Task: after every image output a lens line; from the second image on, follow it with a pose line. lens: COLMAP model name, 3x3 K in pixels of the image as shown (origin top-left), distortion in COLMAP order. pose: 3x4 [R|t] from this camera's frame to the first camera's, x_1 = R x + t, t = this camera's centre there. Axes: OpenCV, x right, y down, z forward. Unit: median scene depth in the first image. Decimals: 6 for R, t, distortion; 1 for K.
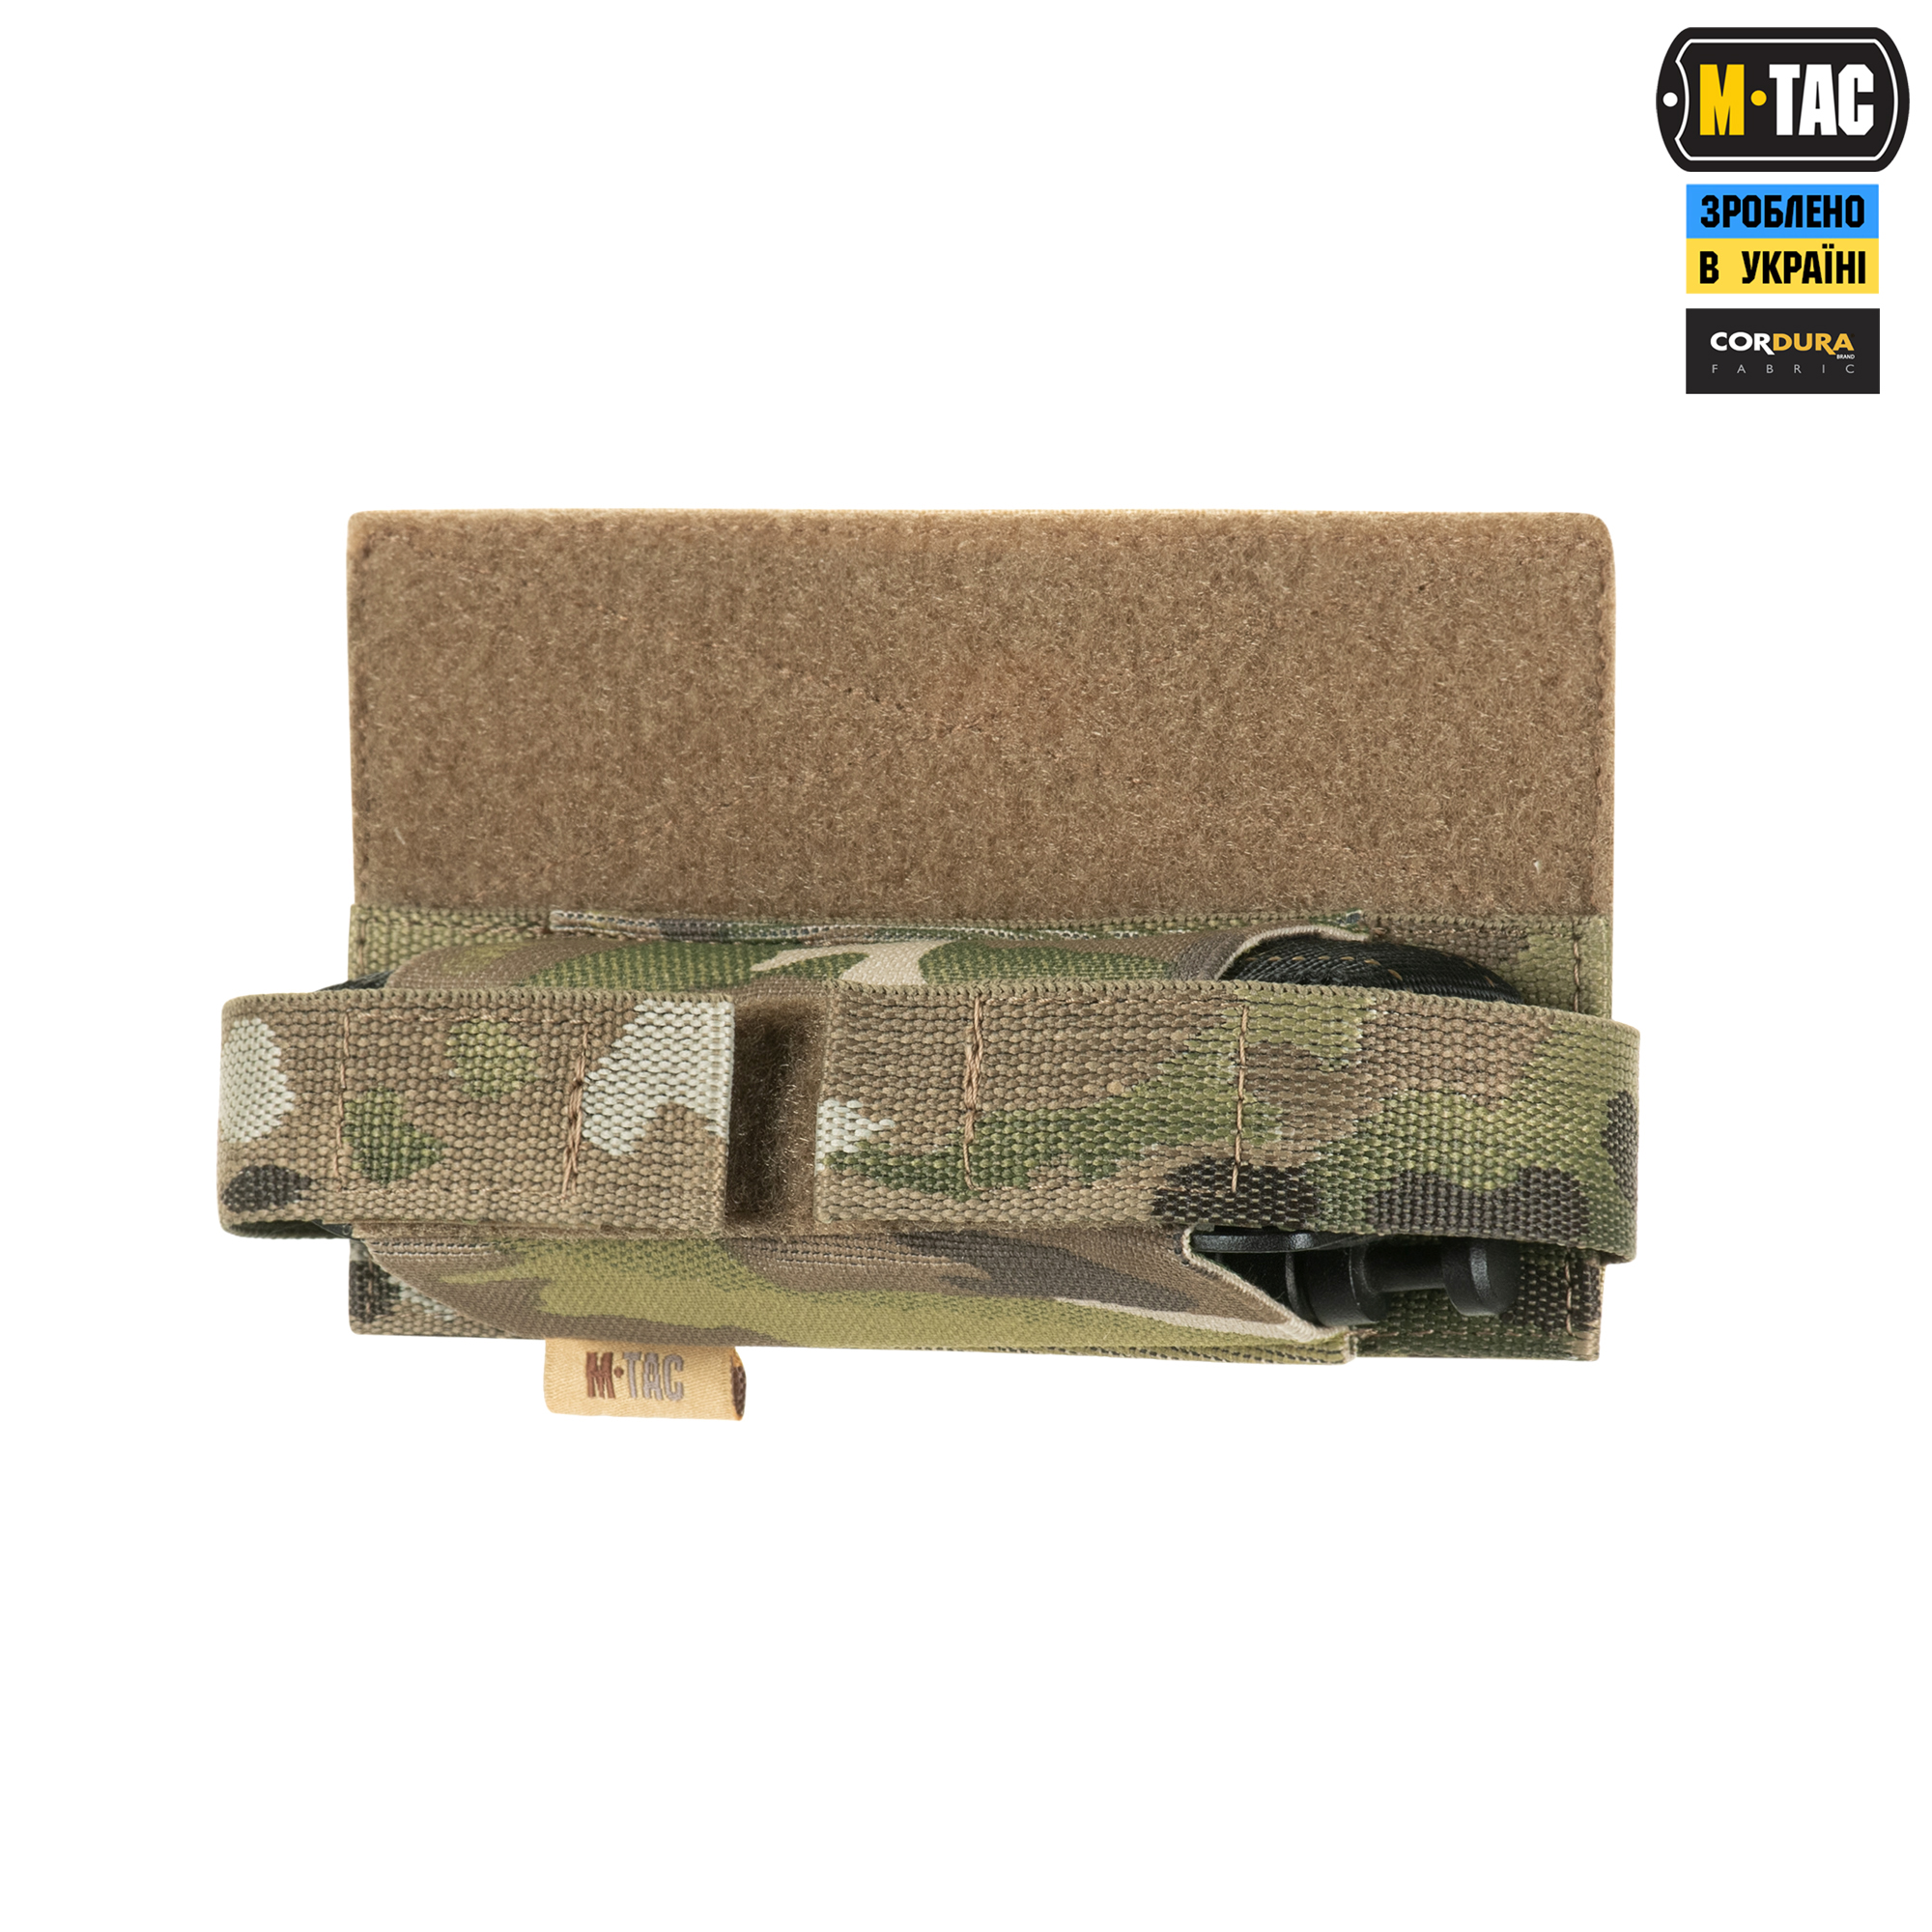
lens RADIAL K [[9548.9, 0, 966.0], [0, 9548.9, 966.0], [0, 0, 1]] dist [-0.272953, -4.065991]
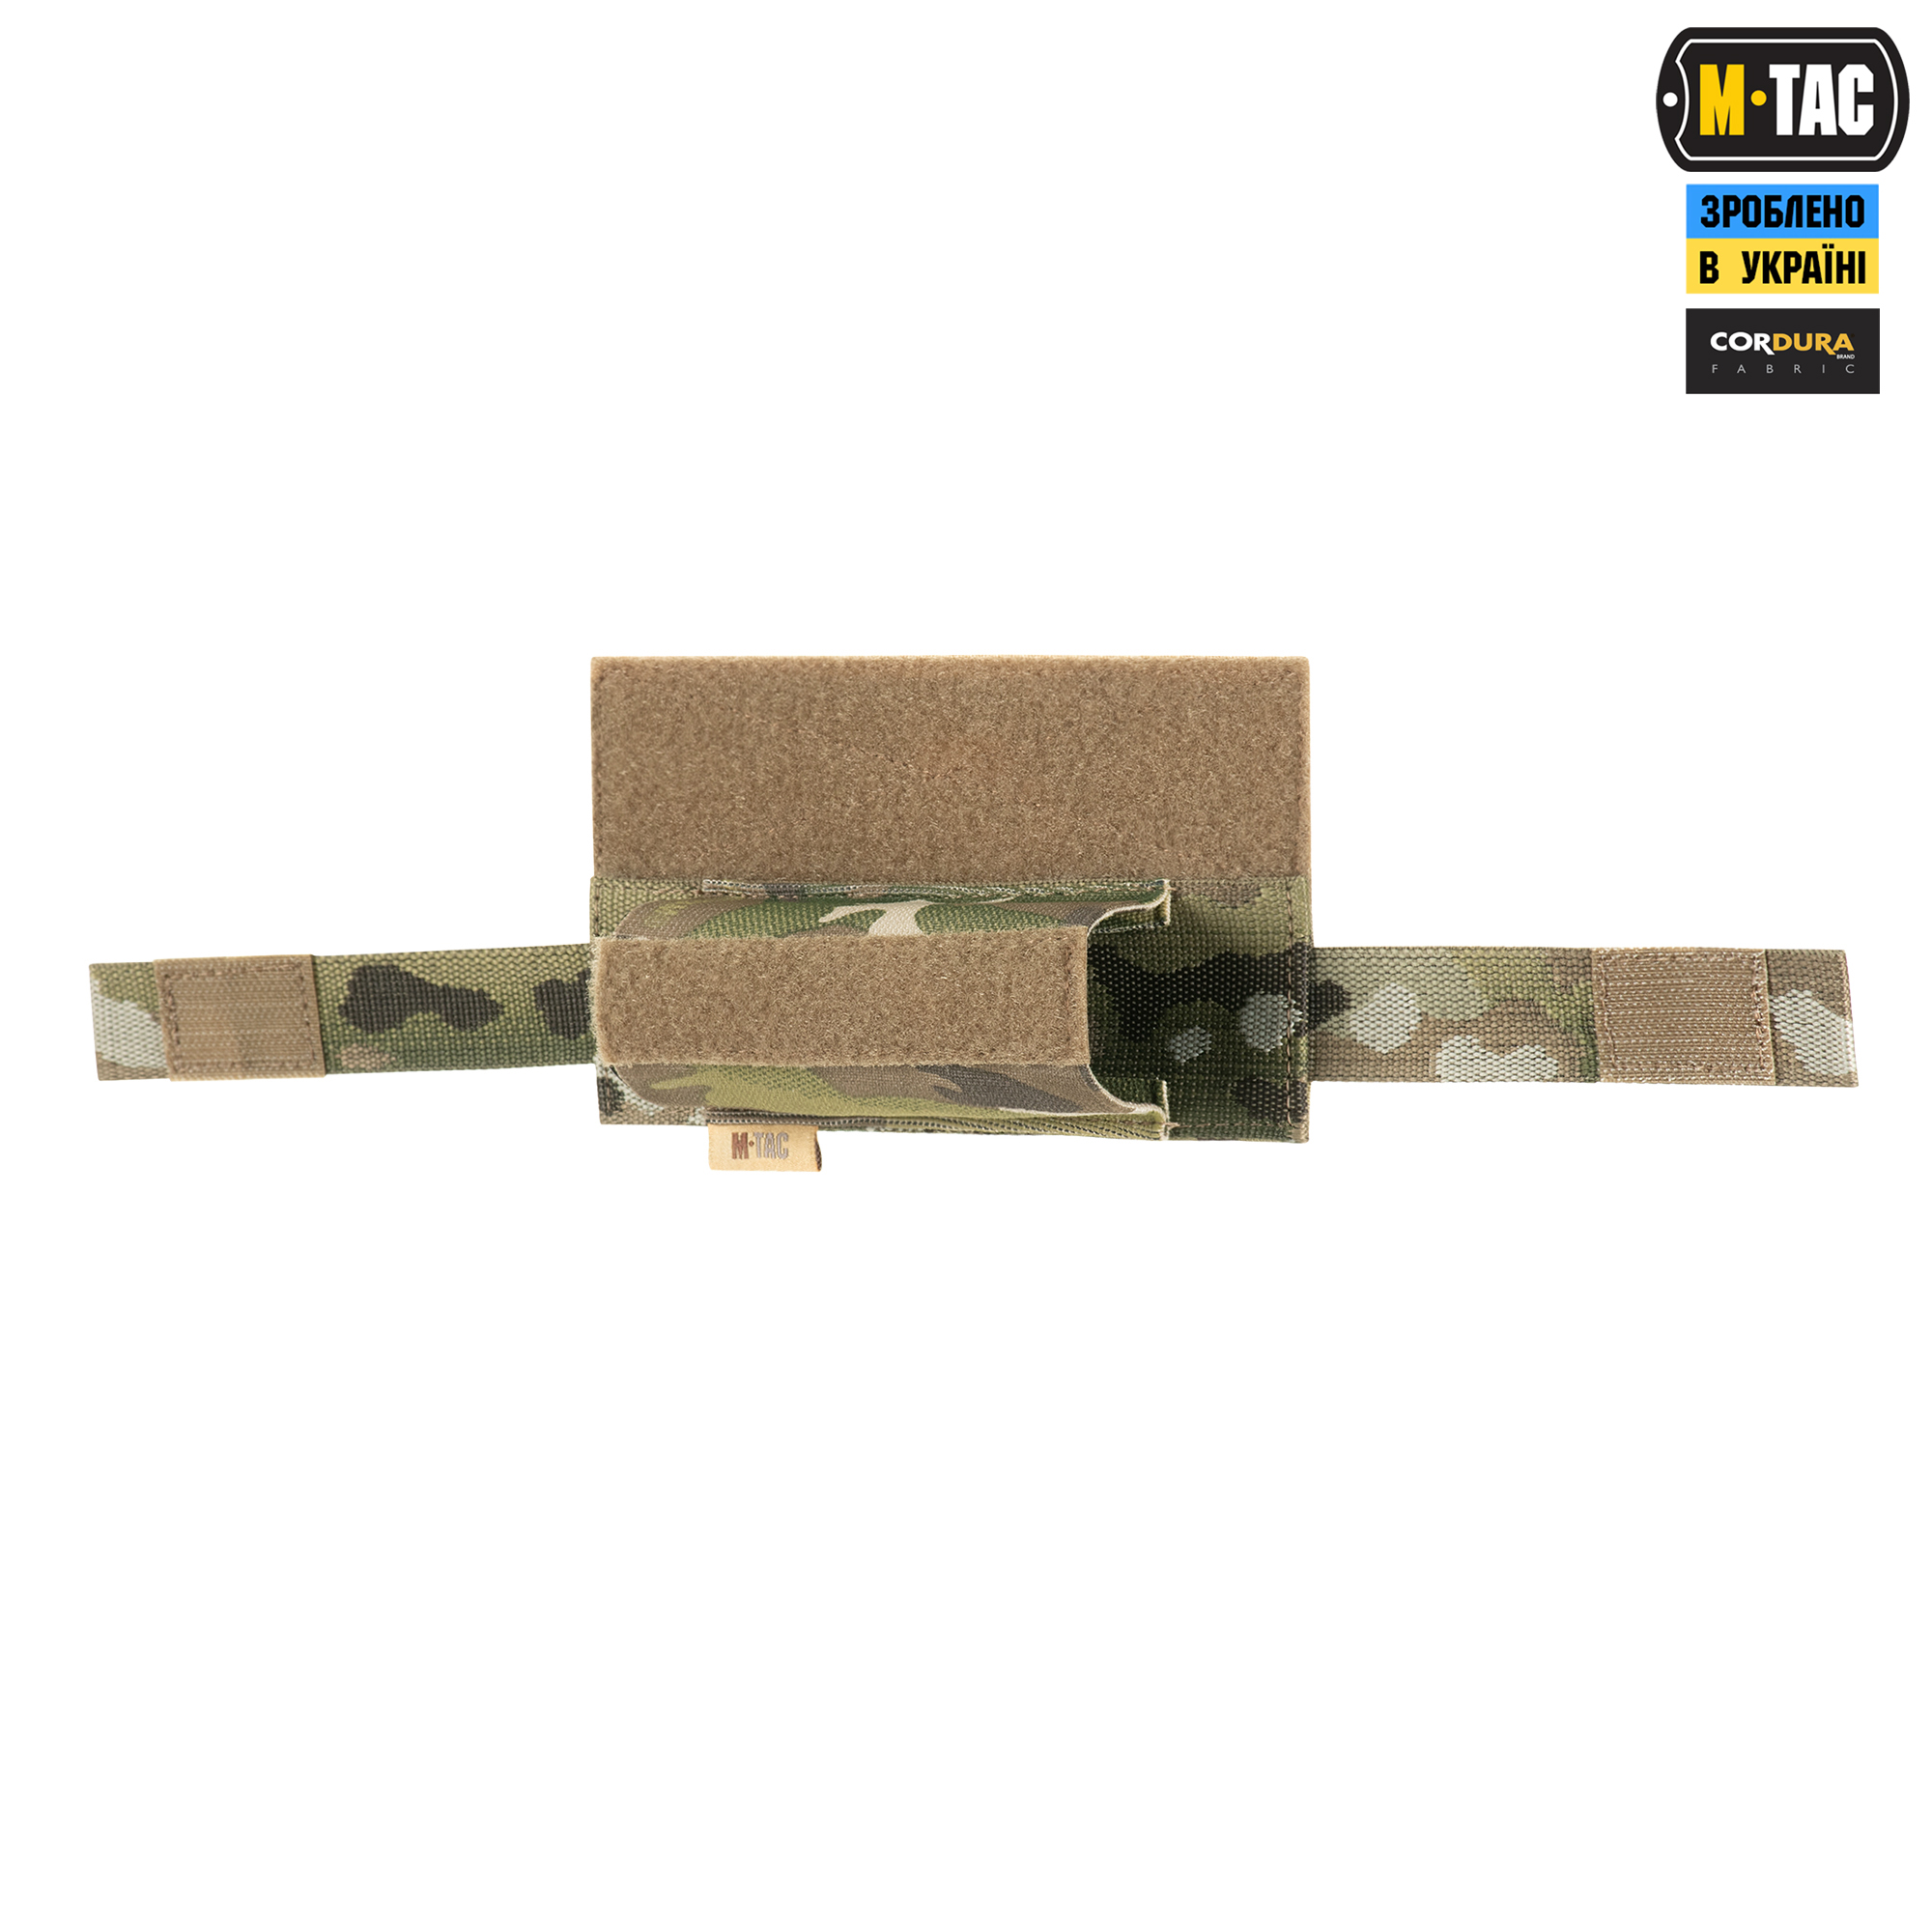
lens RADIAL K [[7705.9, 0, 966.0], [0, 7705.9, 966.0], [0, 0, 1]] dist [-0.250225, -2.028958]
pose [[0.999787, -0.008086, 0.018985, -0.022909], [0.007831, 0.999878, 0.013491, -0.008954], [-0.019092, -0.013339, 0.999729, -0.428847]]
